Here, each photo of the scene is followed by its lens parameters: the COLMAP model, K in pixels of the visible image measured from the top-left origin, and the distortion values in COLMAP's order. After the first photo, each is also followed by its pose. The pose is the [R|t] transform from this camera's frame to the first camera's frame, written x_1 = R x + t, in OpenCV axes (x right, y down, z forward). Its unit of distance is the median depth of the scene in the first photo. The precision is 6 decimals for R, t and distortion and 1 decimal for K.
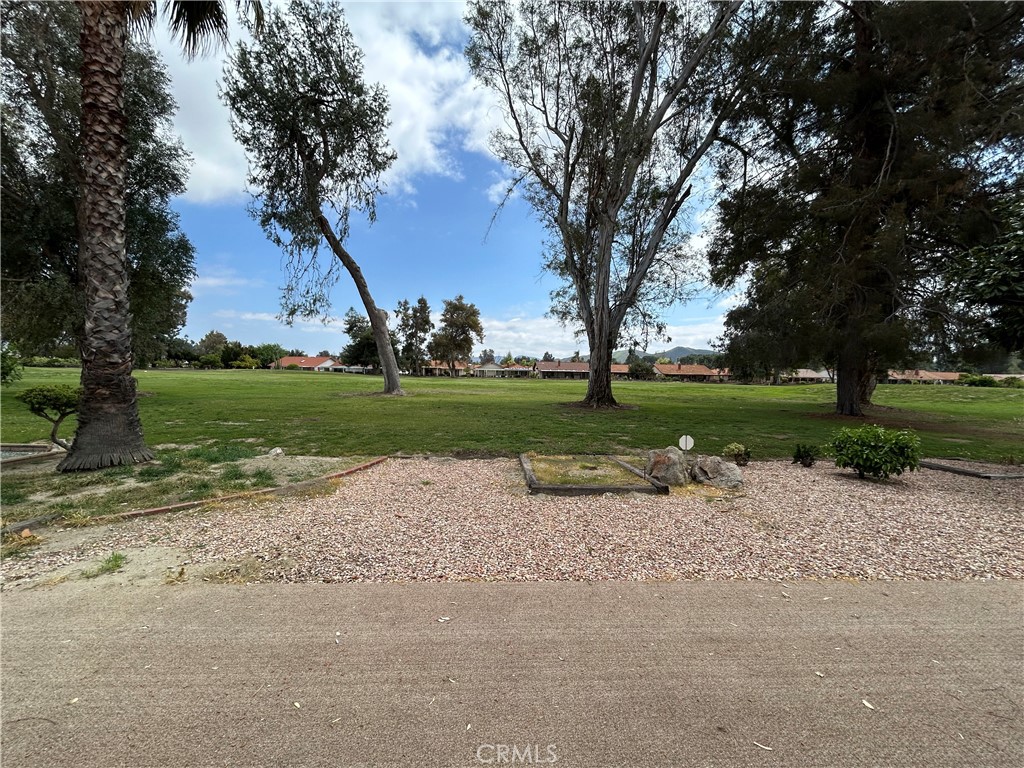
lens RADIAL K [[408.6, 0, 512.0], [0, 408.6, 384.0], [0, 0, 1]] dist [-0.000080, 0.000058]
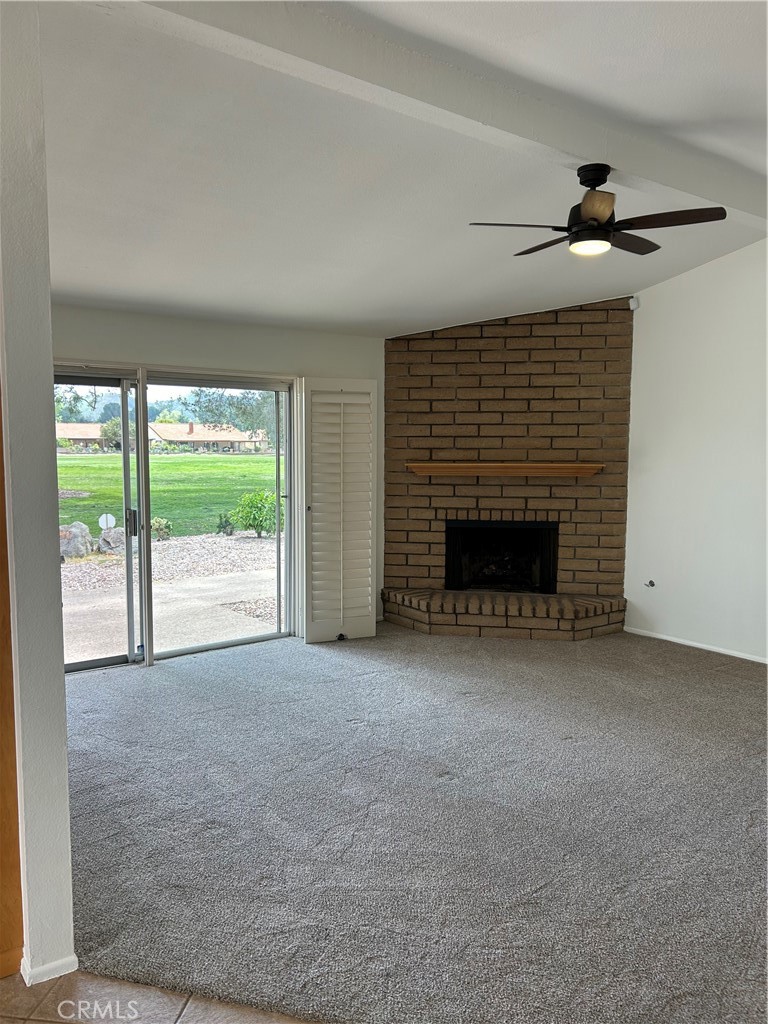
lens RADIAL K [[775.0, 0, 384.0], [0, 775.0, 512.0], [0, 0, 1]] dist [0.101177, -0.130290]
pose [[0.823069, -0.065355, 0.564168, -0.012315], [0.026766, 0.996717, 0.076413, 0.001591], [-0.567310, -0.047792, 0.822116, -0.203724]]
